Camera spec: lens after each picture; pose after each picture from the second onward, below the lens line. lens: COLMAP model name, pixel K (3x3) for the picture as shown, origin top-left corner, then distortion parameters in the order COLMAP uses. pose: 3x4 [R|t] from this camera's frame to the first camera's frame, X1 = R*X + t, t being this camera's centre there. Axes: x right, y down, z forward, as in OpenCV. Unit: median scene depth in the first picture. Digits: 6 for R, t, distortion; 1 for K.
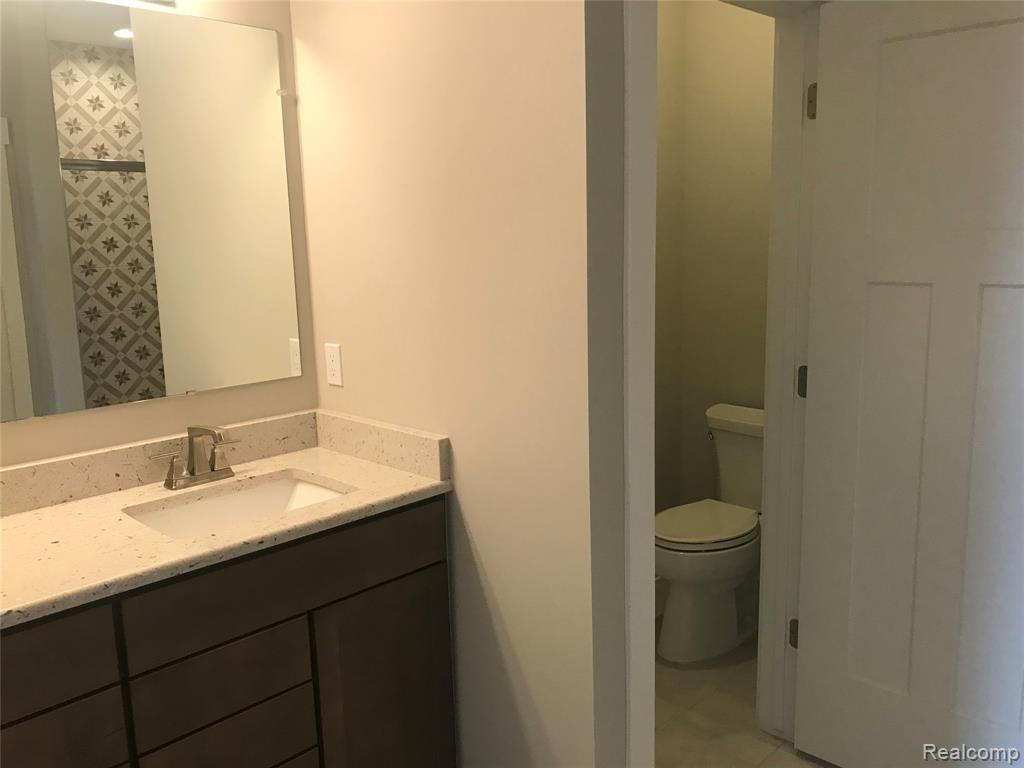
lens RADIAL K [[846.5, 0, 512.0], [0, 846.5, 384.0], [0, 0, 1]] dist [0.052002, -0.065500]
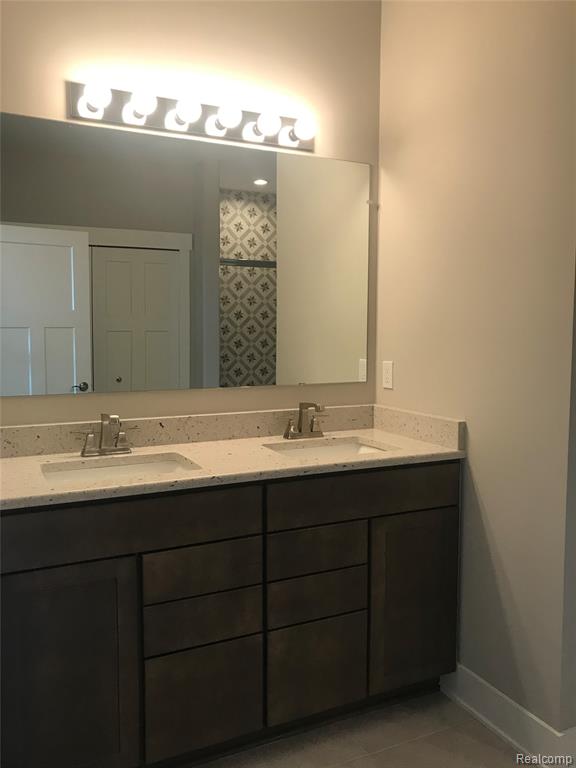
lens RADIAL K [[634.9, 0, 288.0], [0, 634.9, 384.0], [0, 0, 1]] dist [0.052002, -0.065500]
pose [[0.945413, 0.052968, -0.321541, -0.011947], [-0.080000, 0.994231, -0.071441, 0.095108], [0.315902, 0.093265, 0.944197, -0.143586]]
